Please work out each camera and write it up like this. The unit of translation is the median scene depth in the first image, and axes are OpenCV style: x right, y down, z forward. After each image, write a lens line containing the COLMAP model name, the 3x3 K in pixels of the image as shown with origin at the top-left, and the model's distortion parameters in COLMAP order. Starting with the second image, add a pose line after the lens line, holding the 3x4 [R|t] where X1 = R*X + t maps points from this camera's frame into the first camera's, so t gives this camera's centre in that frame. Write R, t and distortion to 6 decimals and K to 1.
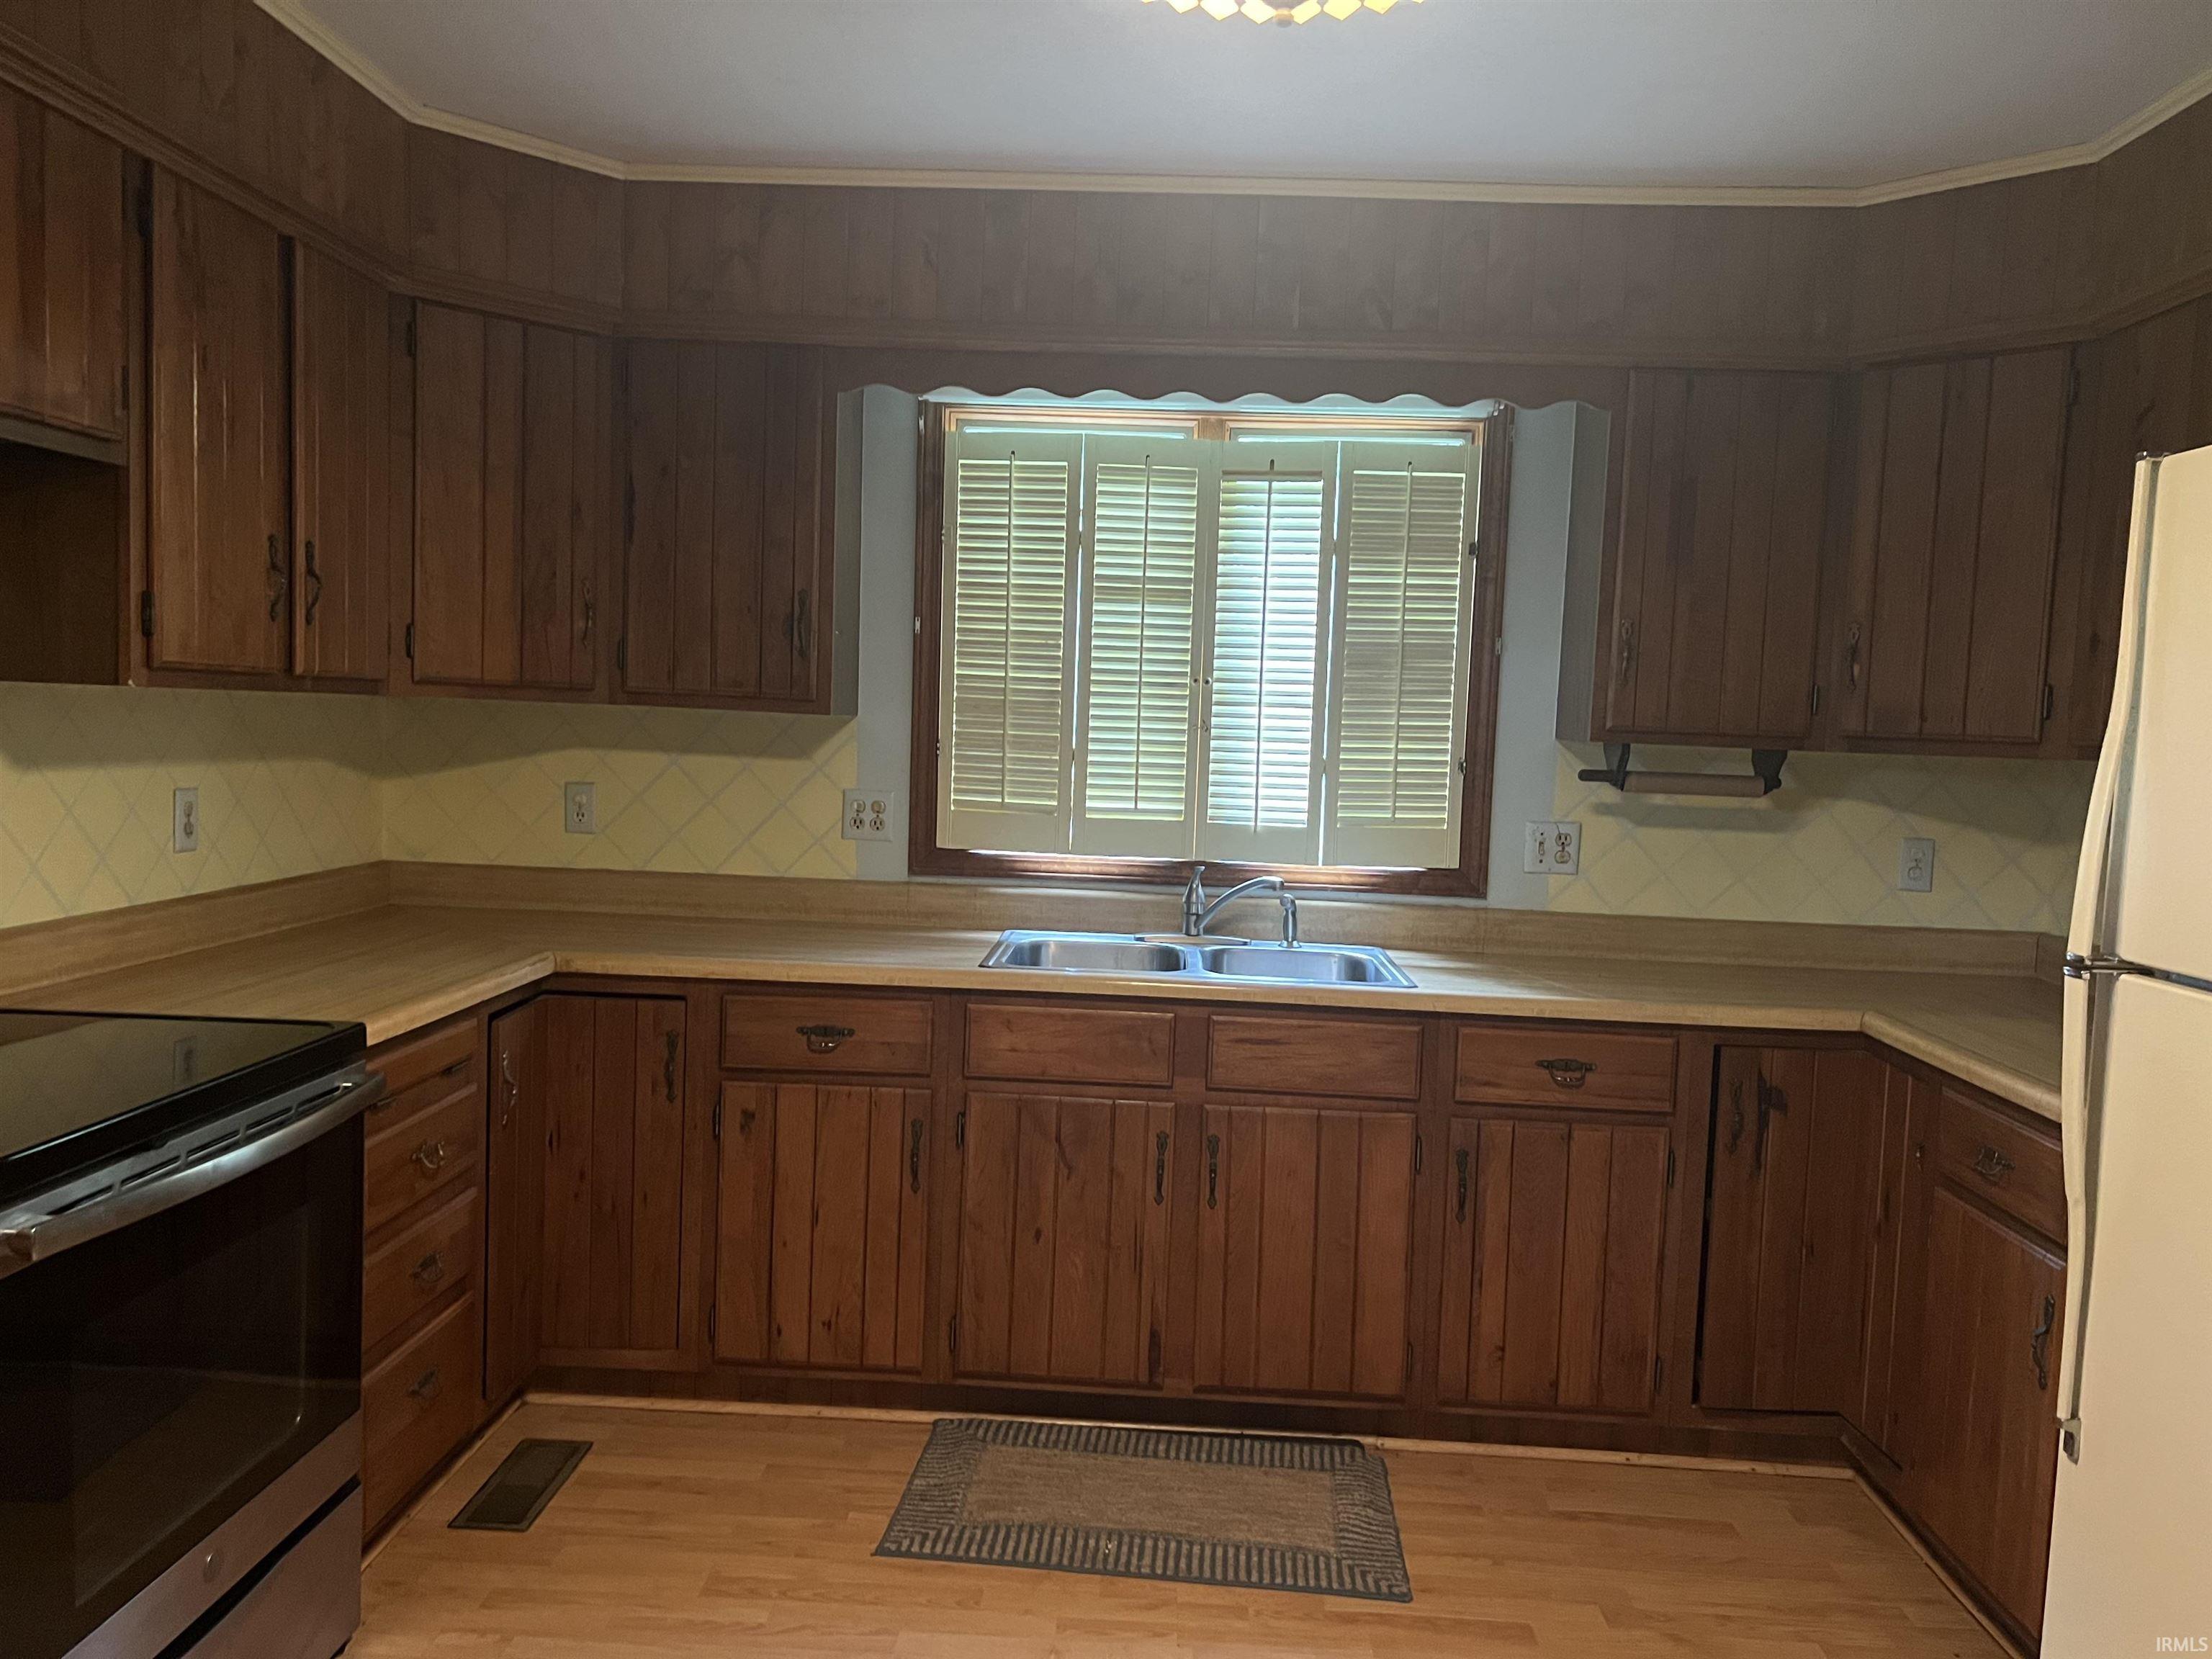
lens RADIAL K [[1683.6, 0, 1106.0], [0, 1683.6, 829.5], [0, 0, 1]] dist [0.079416, -0.115971]
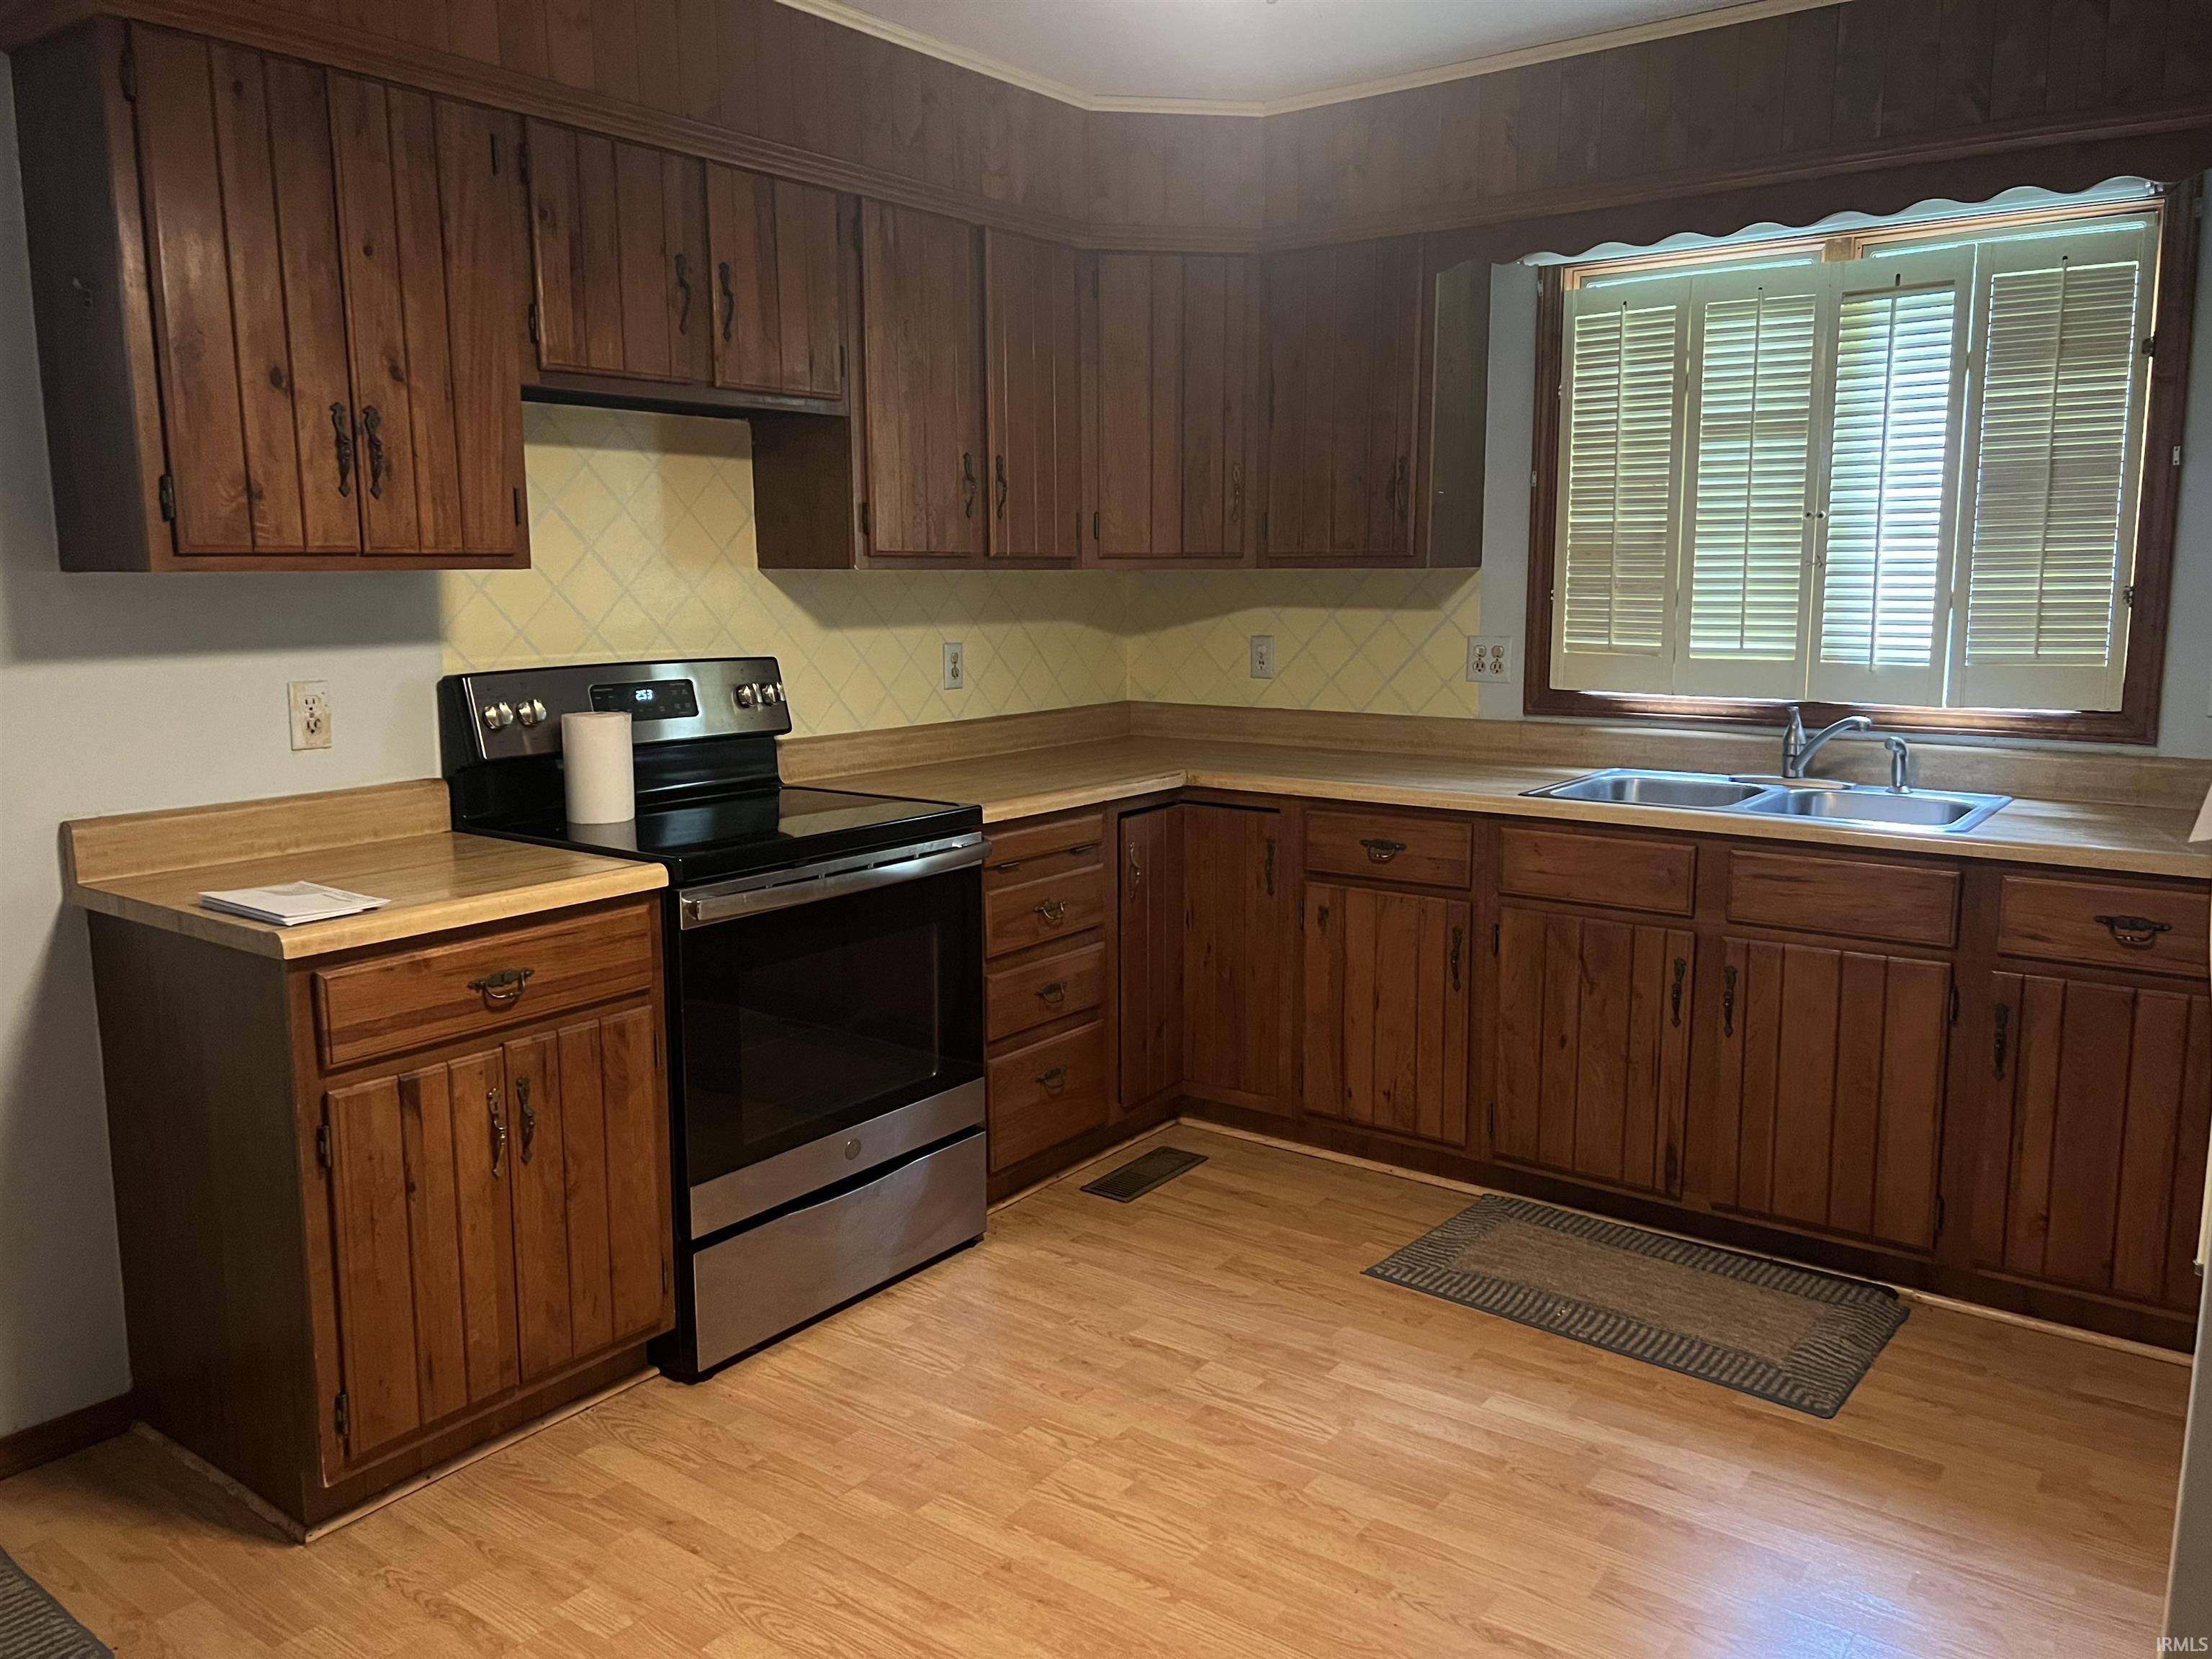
lens RADIAL K [[1706.7, 0, 1106.0], [0, 1706.7, 829.5], [0, 0, 1]] dist [0.050217, -0.111250]
pose [[0.811113, 0.045108, -0.583147, 0.355905], [-0.001650, 0.997194, 0.074840, 0.021605], [0.584887, -0.059741, 0.808912, -0.055137]]
